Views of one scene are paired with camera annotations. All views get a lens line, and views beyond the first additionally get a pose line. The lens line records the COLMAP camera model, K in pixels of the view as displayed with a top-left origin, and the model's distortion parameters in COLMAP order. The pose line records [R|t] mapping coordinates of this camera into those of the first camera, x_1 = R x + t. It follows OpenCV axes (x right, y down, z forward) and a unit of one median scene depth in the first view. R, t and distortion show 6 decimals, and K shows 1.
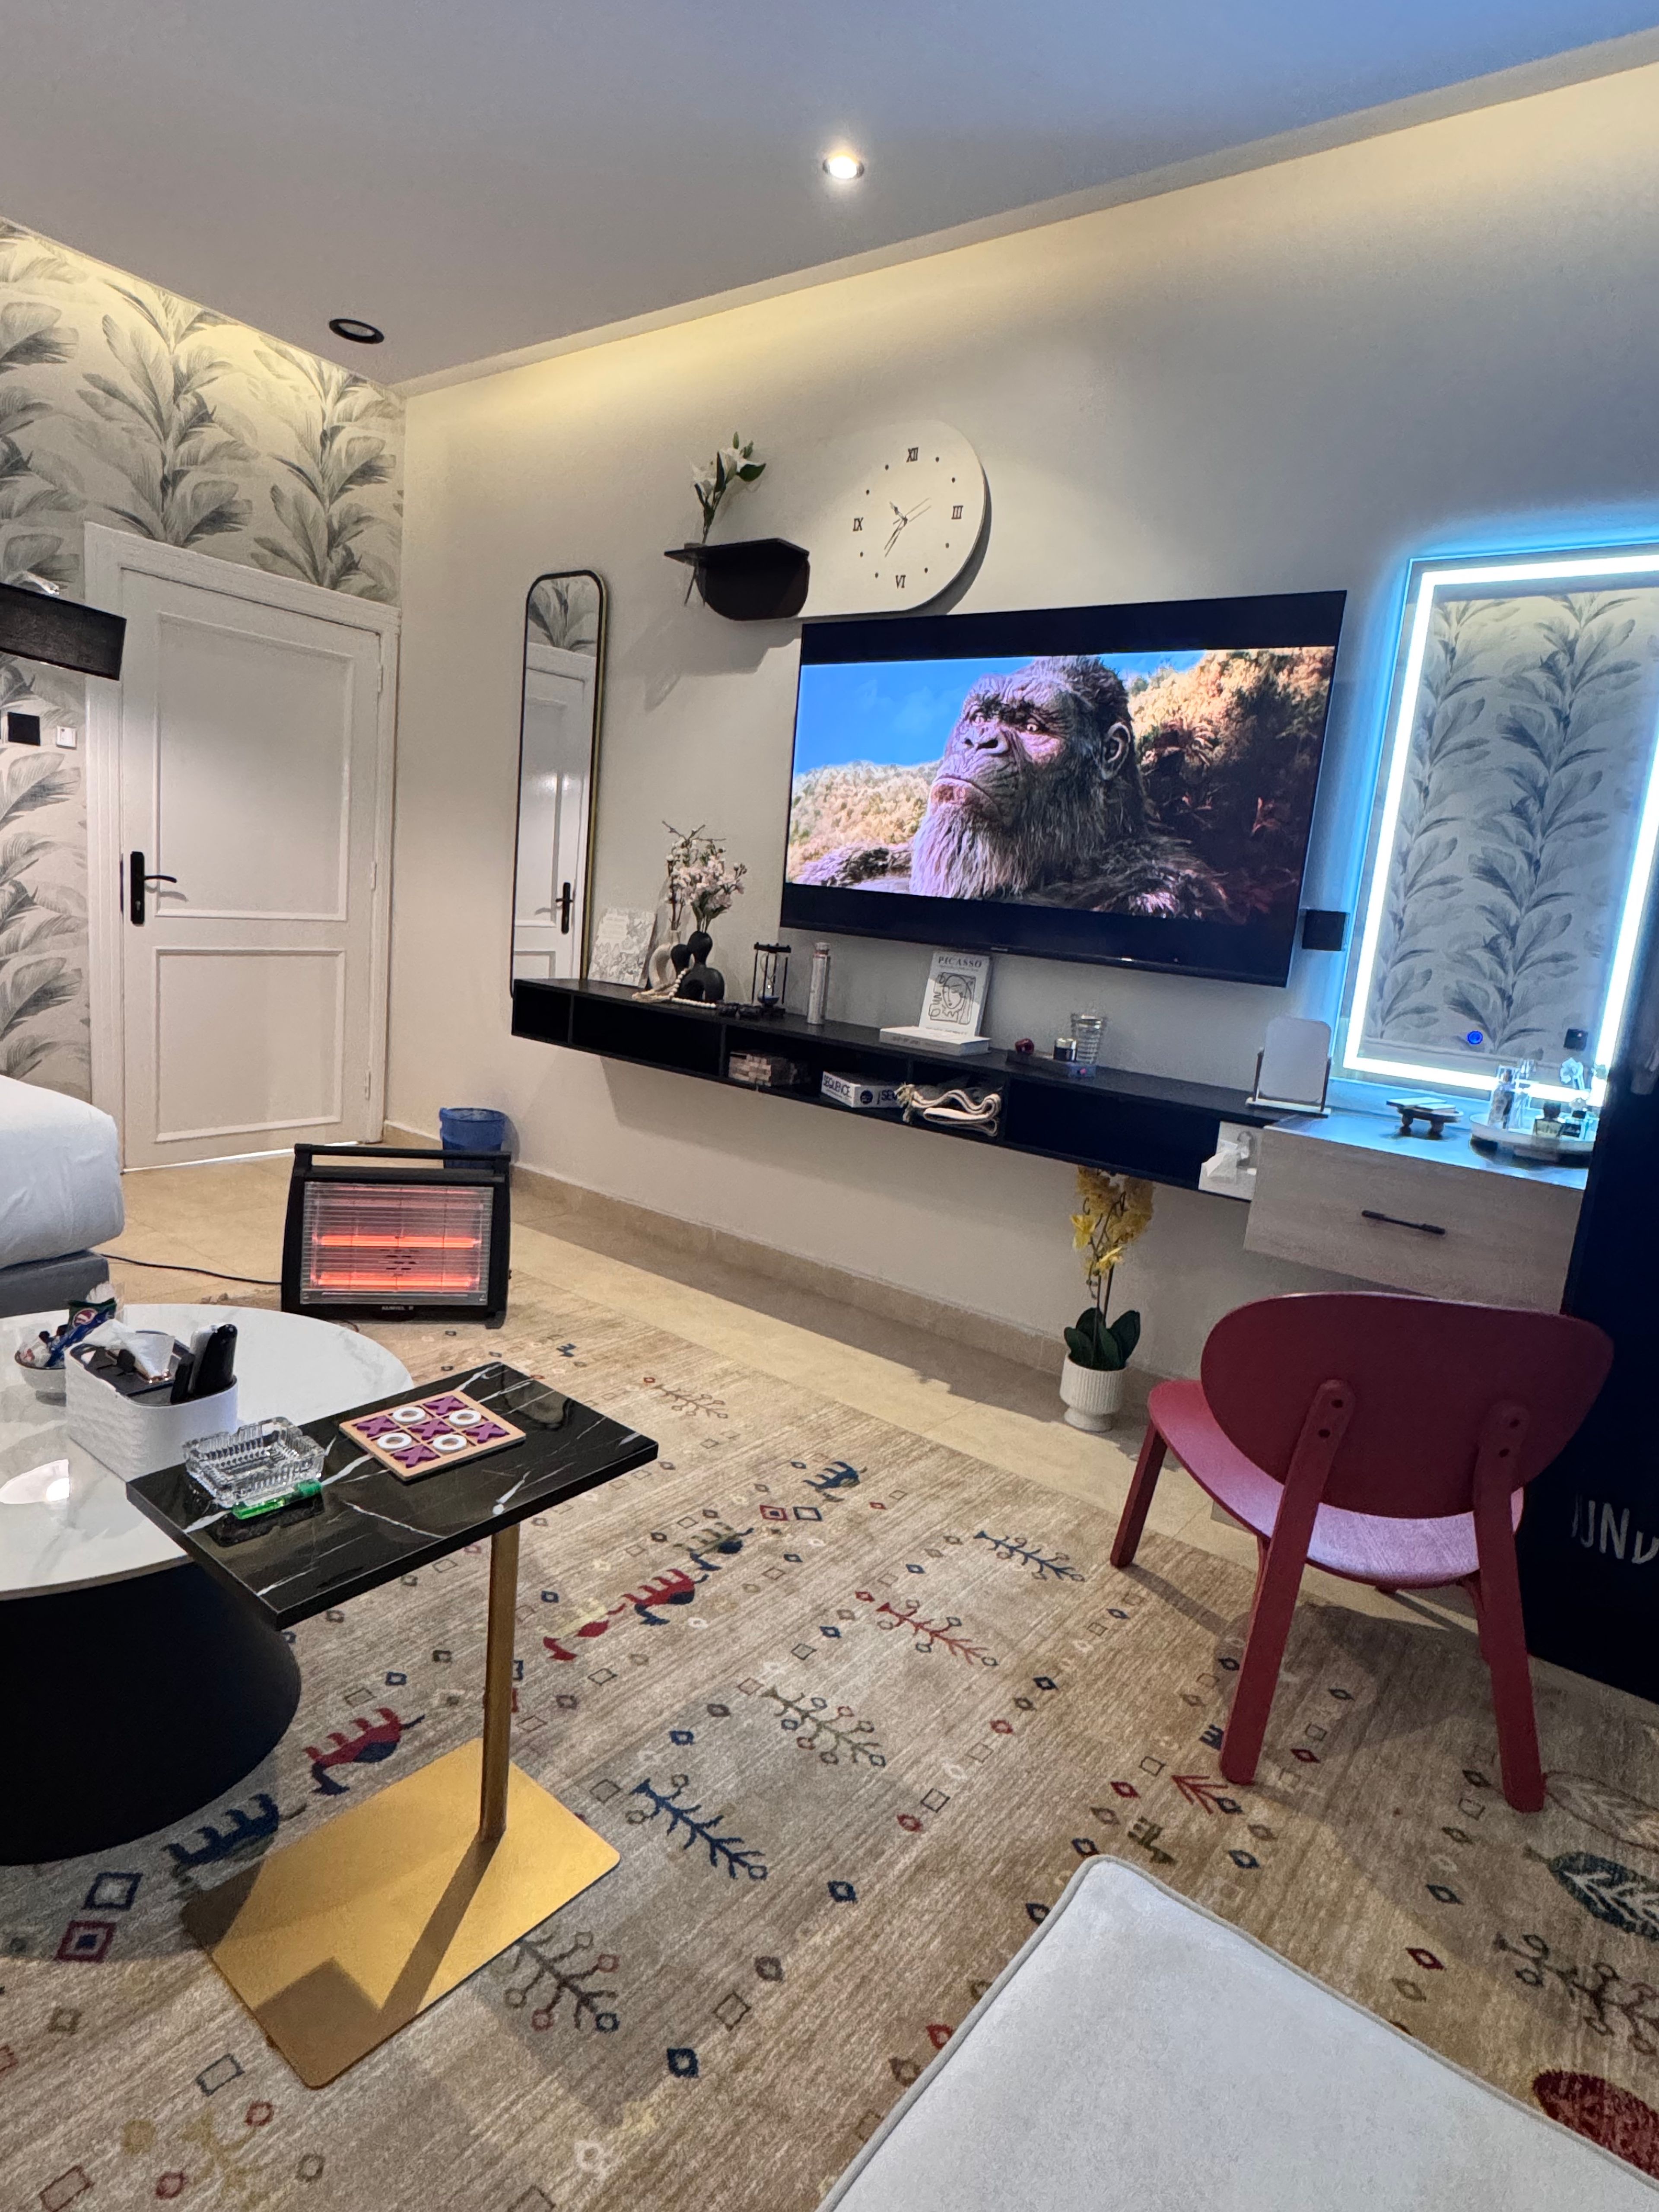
lens RADIAL K [[1241.0, 0, 829.5], [0, 1241.0, 1106.0], [0, 0, 1]] dist [0.001495, 0.000335]
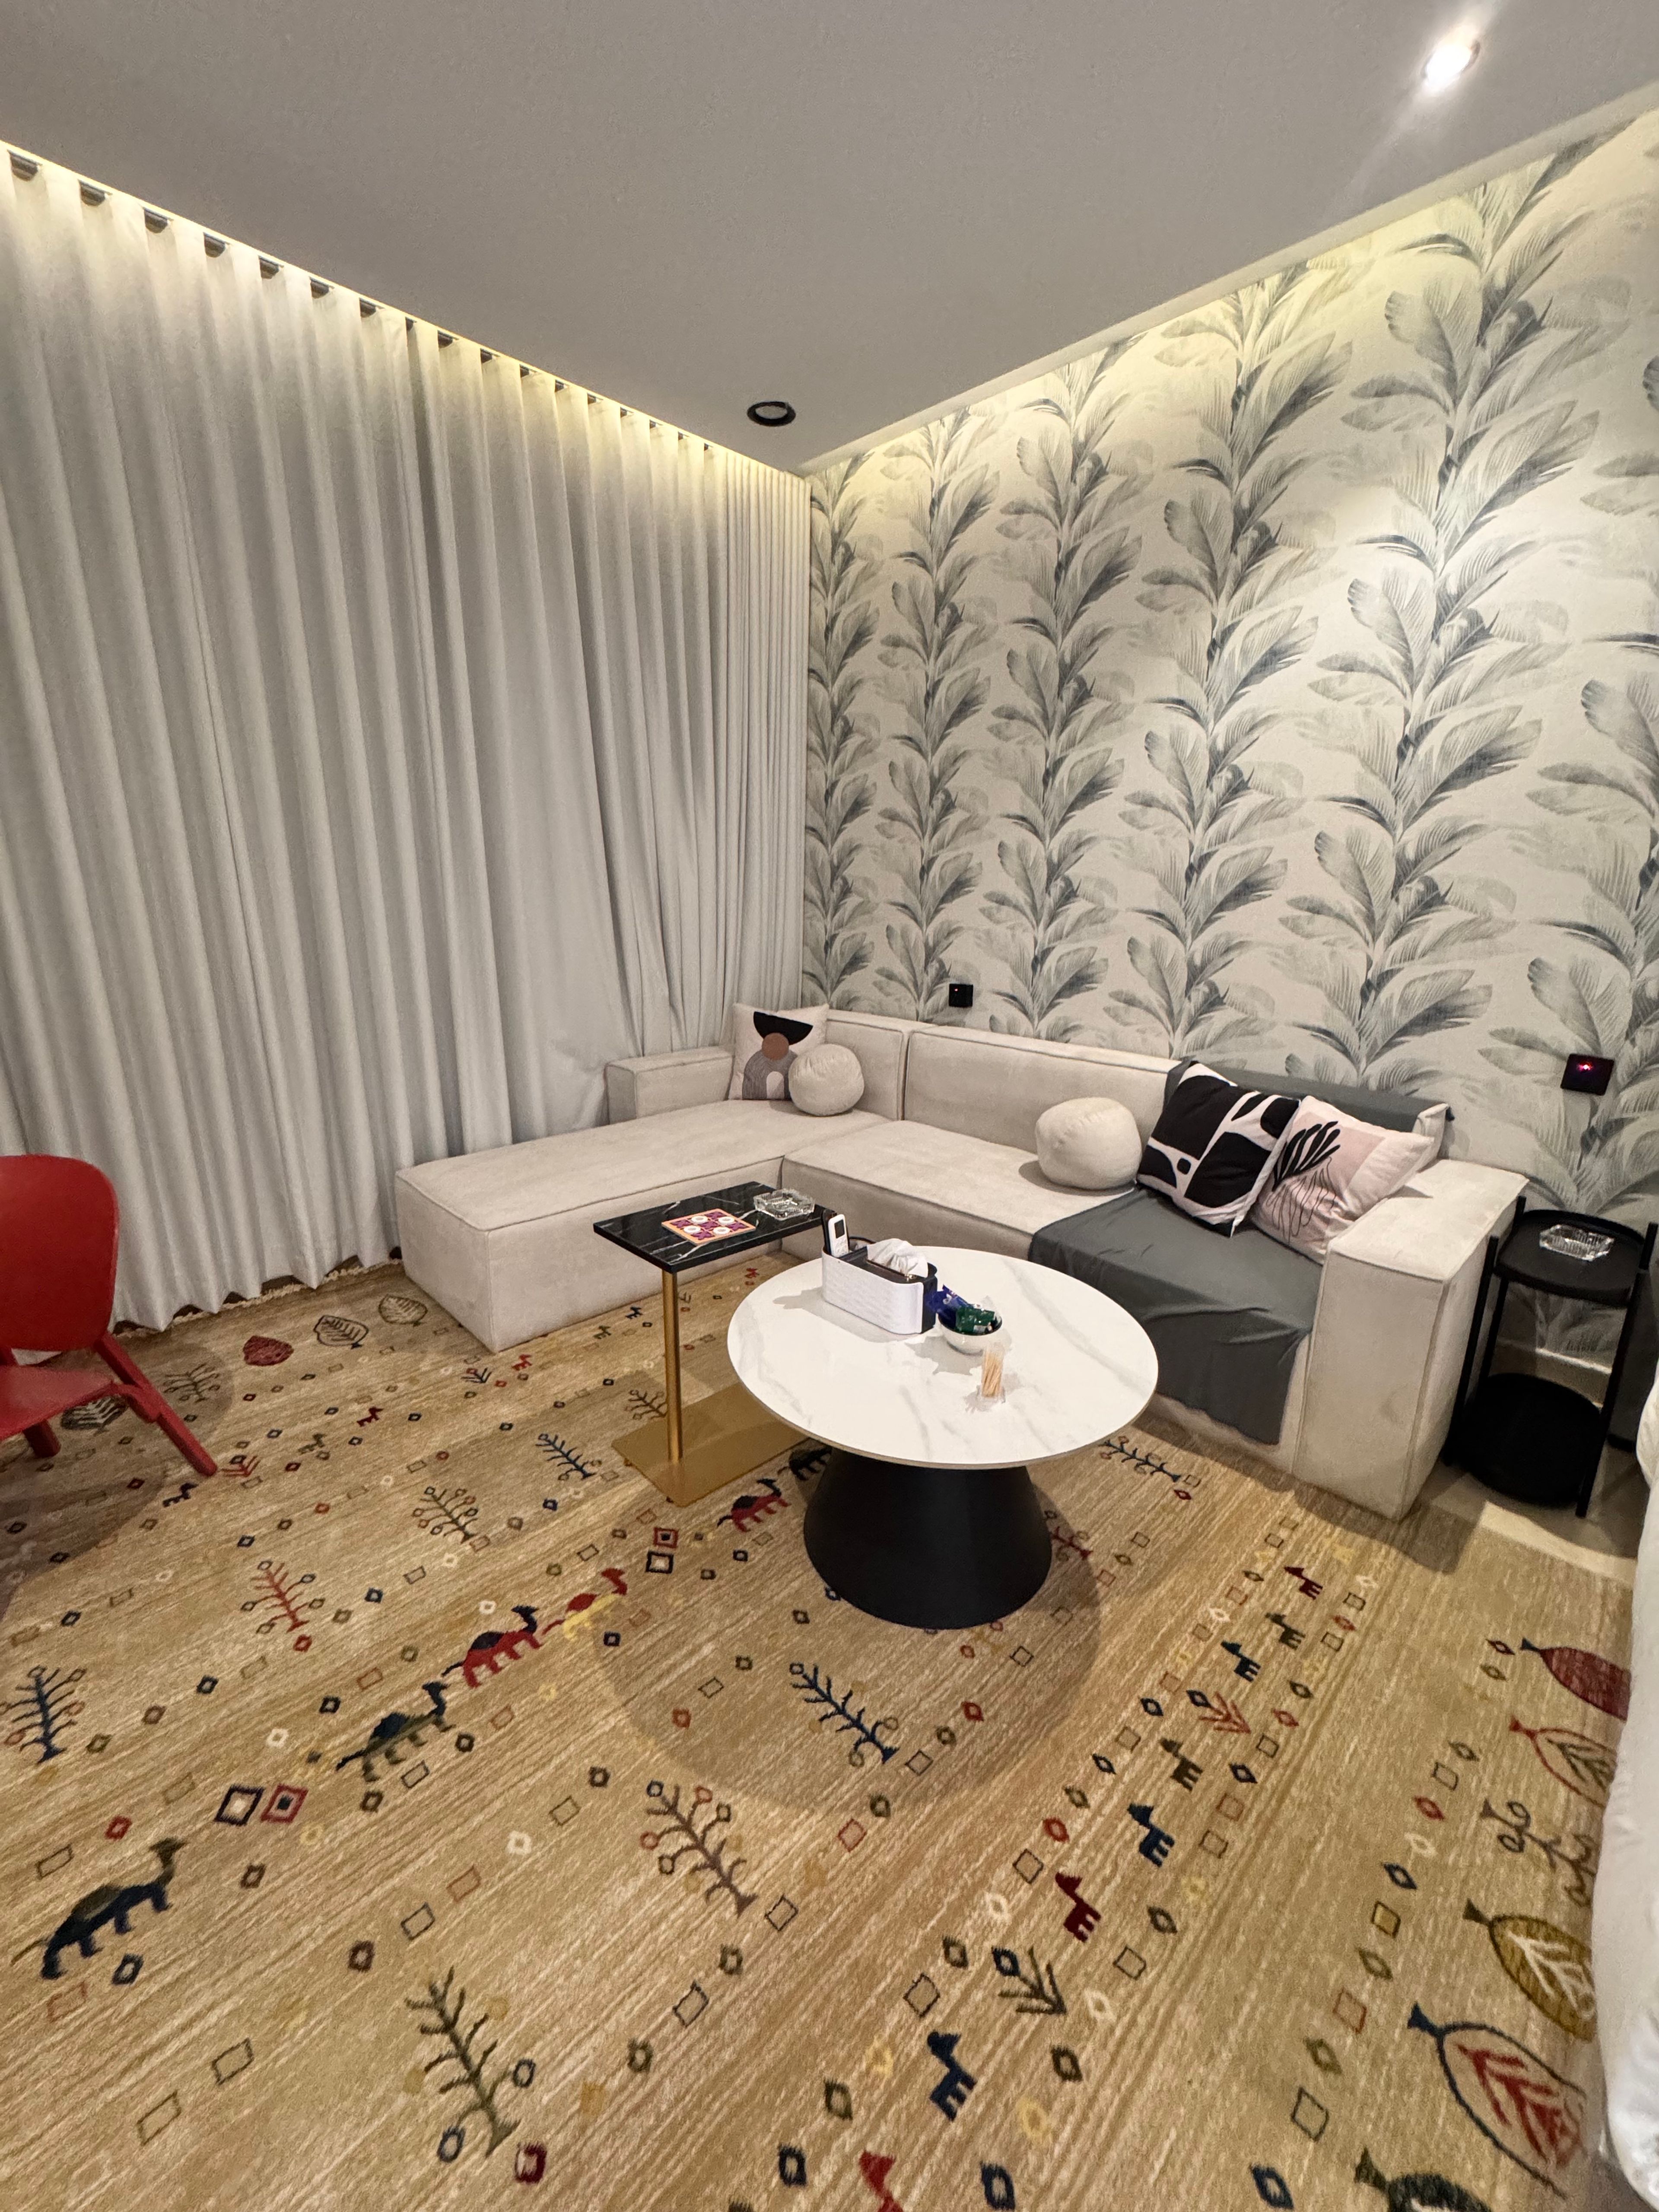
lens RADIAL K [[885.7, 0, 829.5], [0, 885.7, 1106.0], [0, 0, 1]] dist [-0.000950, -0.000258]
pose [[-0.985250, -0.137061, 0.102452, -0.452050], [-0.080124, 0.898533, 0.431531, -0.375170], [-0.151203, 0.416957, -0.896261, 1.558471]]
